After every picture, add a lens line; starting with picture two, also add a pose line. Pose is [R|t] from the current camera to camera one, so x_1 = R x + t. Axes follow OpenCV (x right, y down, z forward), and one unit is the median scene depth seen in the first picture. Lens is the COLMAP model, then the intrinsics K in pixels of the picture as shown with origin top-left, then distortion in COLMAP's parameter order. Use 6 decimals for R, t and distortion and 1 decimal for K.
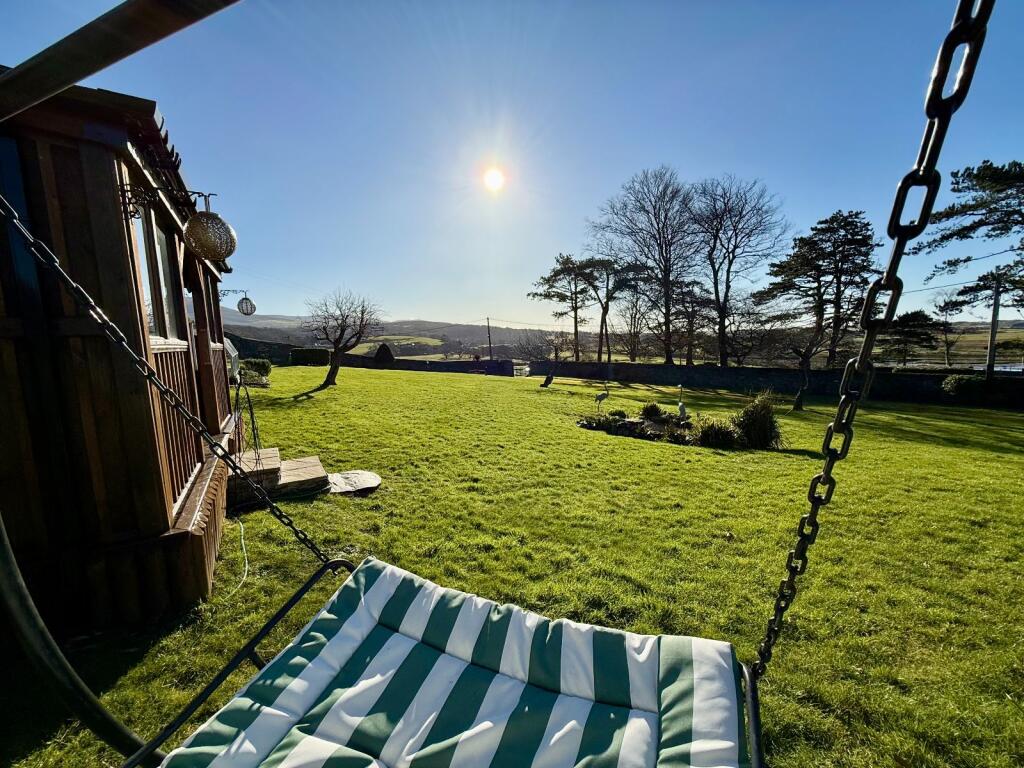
lens RADIAL K [[410.7, 0, 512.7], [0, 410.7, 389.0], [0, 0, 1]] dist [0.002957, 0.000254]
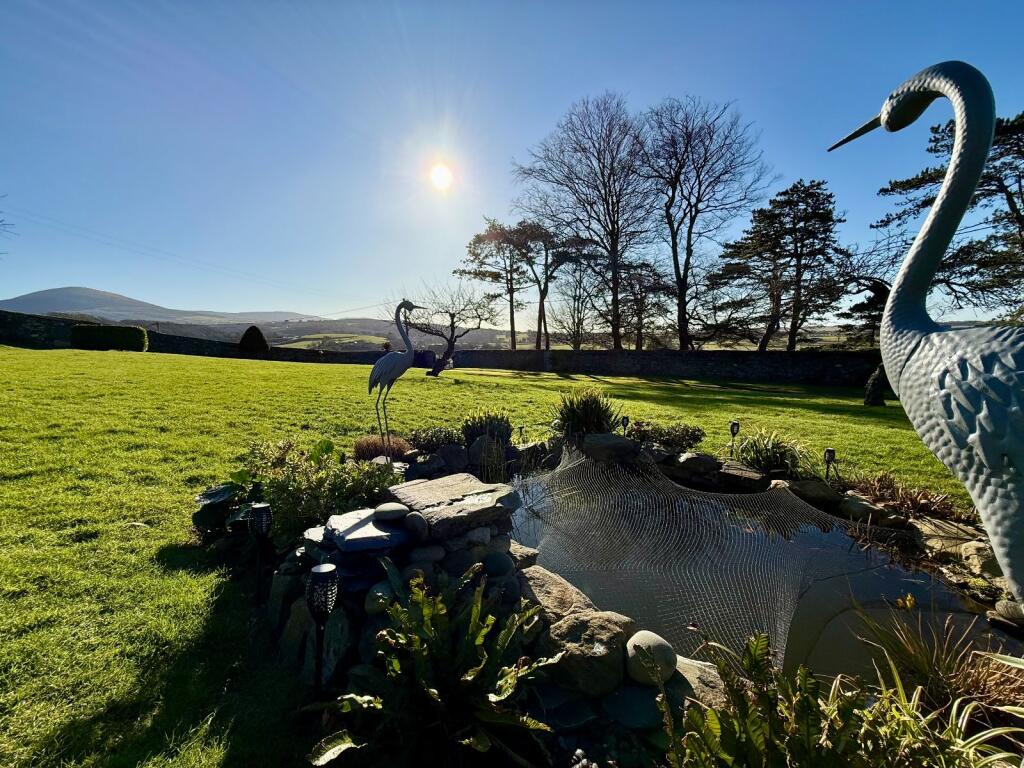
lens RADIAL K [[410.7, 0, 511.3], [0, 410.7, 380.7], [0, 0, 1]] dist [0.002957, 0.000254]
pose [[0.993420, -0.008392, 0.114224, 0.066834], [0.010404, 0.999801, -0.017031, 0.007885], [-0.114059, 0.018107, 0.993309, 0.190419]]
